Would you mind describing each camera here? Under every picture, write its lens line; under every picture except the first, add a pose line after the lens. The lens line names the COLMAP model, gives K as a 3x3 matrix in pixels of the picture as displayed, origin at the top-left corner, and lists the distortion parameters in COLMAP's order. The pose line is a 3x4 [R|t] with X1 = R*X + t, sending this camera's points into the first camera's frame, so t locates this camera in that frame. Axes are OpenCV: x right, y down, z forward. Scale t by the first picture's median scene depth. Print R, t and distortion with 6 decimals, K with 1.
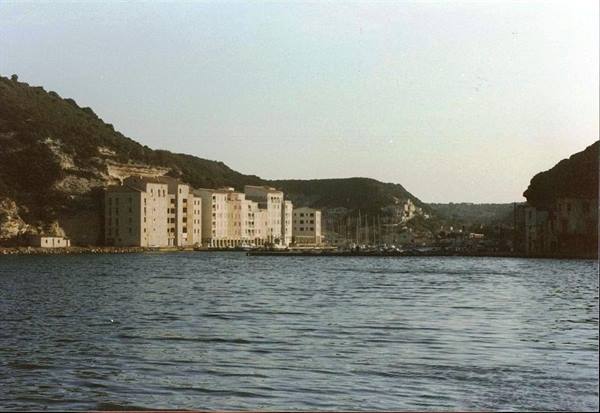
lens RADIAL K [[2448.7, 0, 300.0], [0, 2448.7, 206.5], [0, 0, 1]] dist [0.003346, 1.170153]
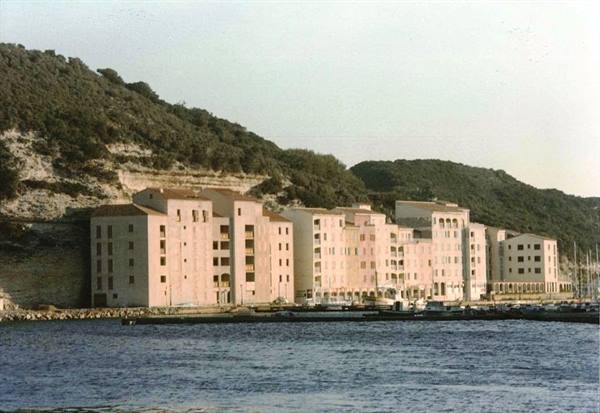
lens RADIAL K [[2448.7, 0, 300.0], [0, 2448.7, 206.5], [0, 0, 1]] dist [0.003346, 1.170153]
pose [[0.943035, -0.030181, -0.331320, 0.161019], [0.023874, 0.999448, -0.023092, 0.006466], [0.331835, 0.013866, 0.943236, 0.441219]]
